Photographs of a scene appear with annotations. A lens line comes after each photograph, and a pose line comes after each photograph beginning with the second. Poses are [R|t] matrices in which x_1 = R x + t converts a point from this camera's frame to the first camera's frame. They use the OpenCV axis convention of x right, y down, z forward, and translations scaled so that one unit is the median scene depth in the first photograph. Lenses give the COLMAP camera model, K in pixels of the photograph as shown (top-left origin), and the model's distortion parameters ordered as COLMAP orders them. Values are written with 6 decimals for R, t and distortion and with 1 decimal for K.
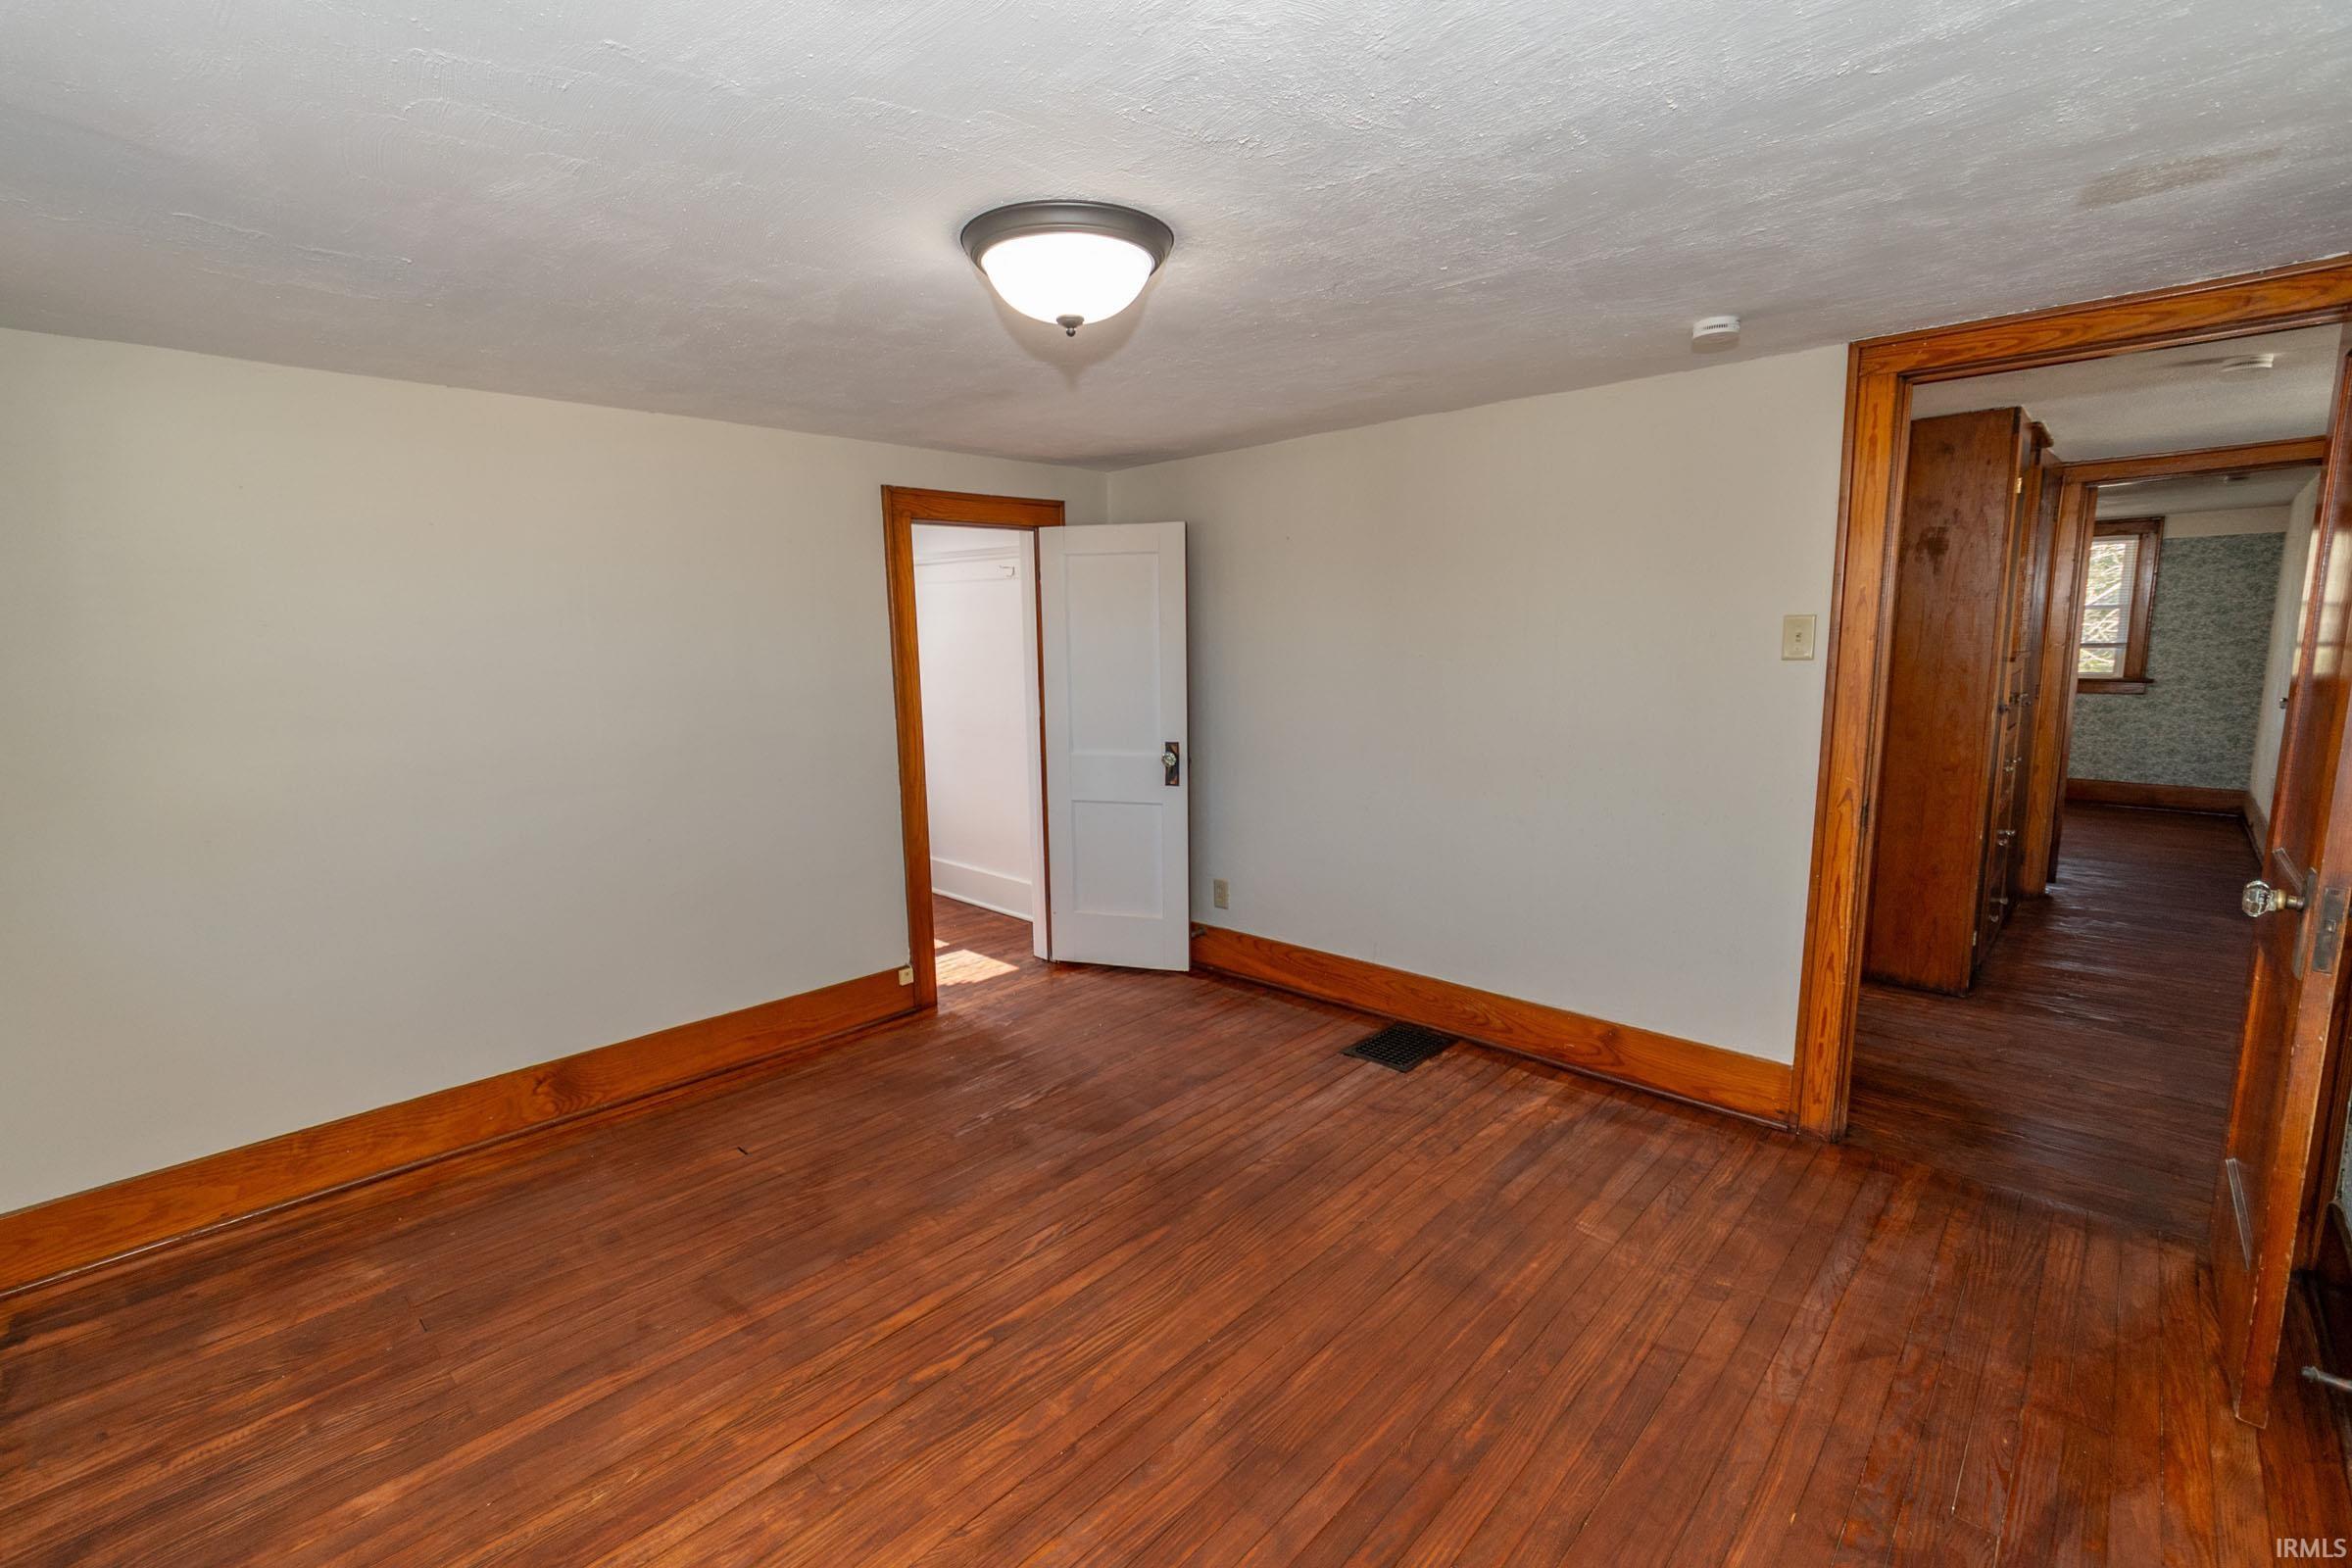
lens RADIAL K [[1027.3, 0, 1153.6], [0, 1027.3, 781.9], [0, 0, 1]] dist [-0.000255, -0.000378]
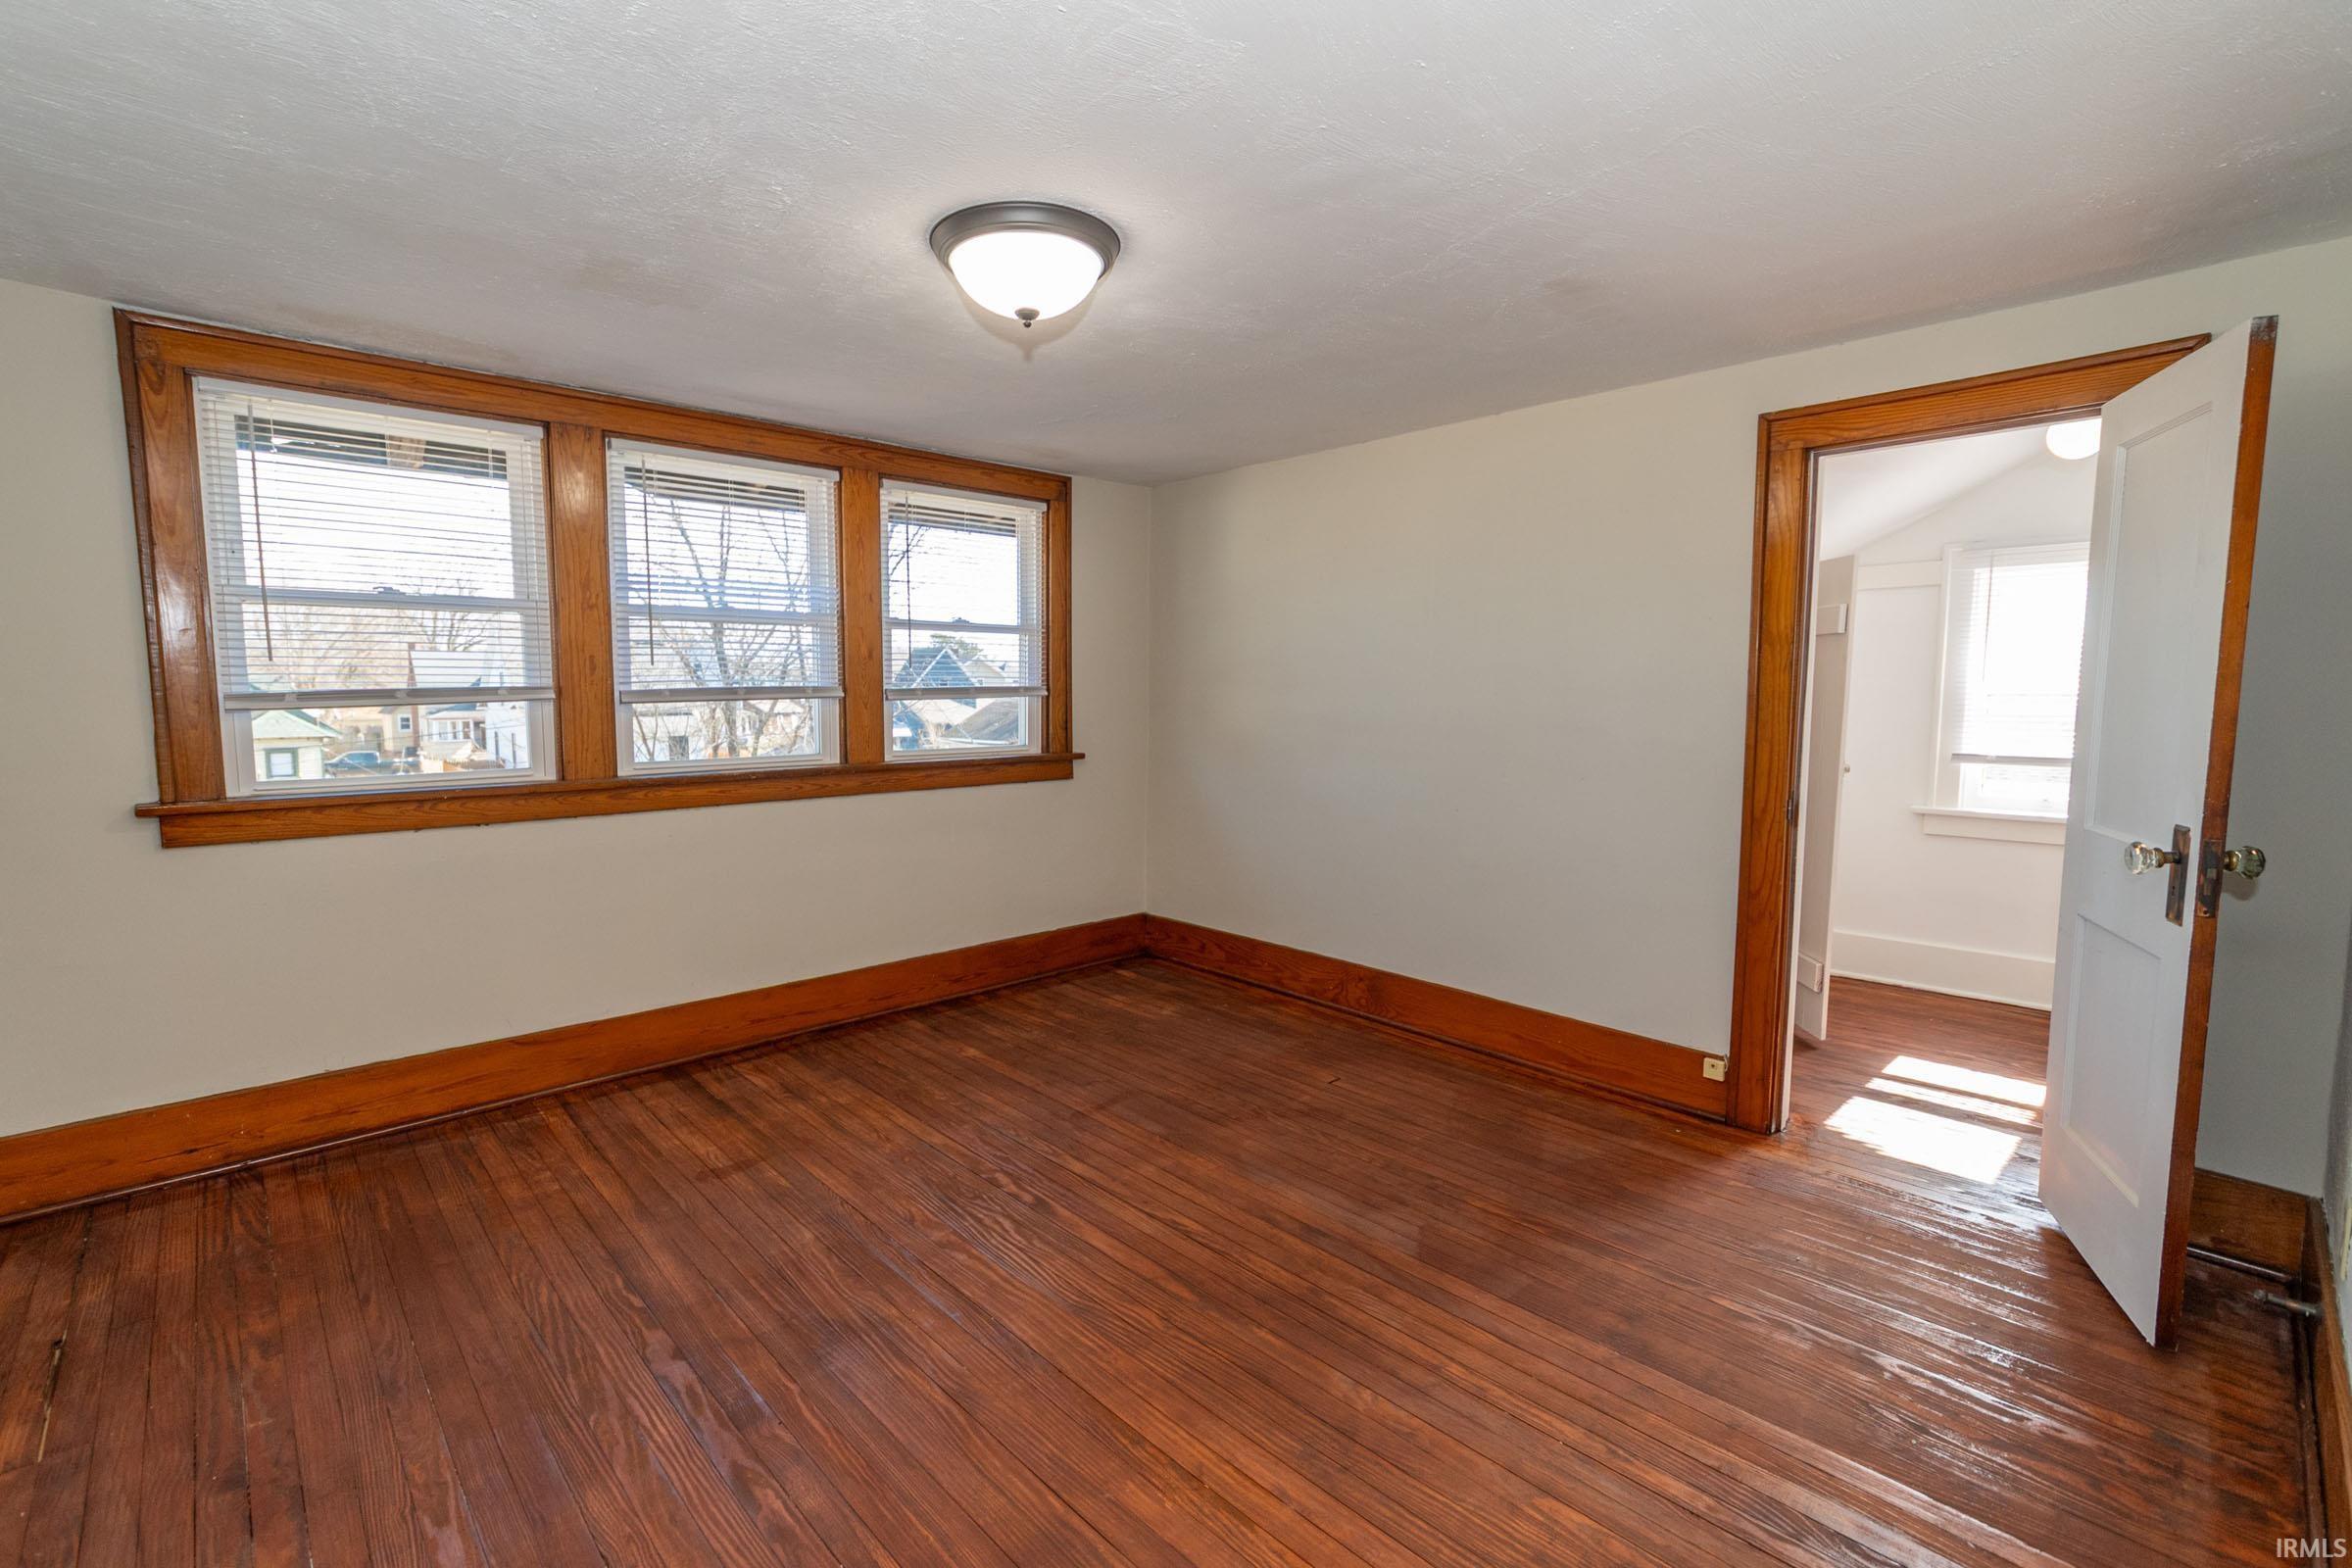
lens RADIAL K [[1027.3, 0, 1153.6], [0, 1027.3, 781.9], [0, 0, 1]] dist [-0.000255, -0.000378]
pose [[-0.049117, 0.115471, -0.992096, 0.727889], [-0.145965, 0.981800, 0.121500, -0.072008], [0.988070, 0.150779, -0.031368, 0.845152]]
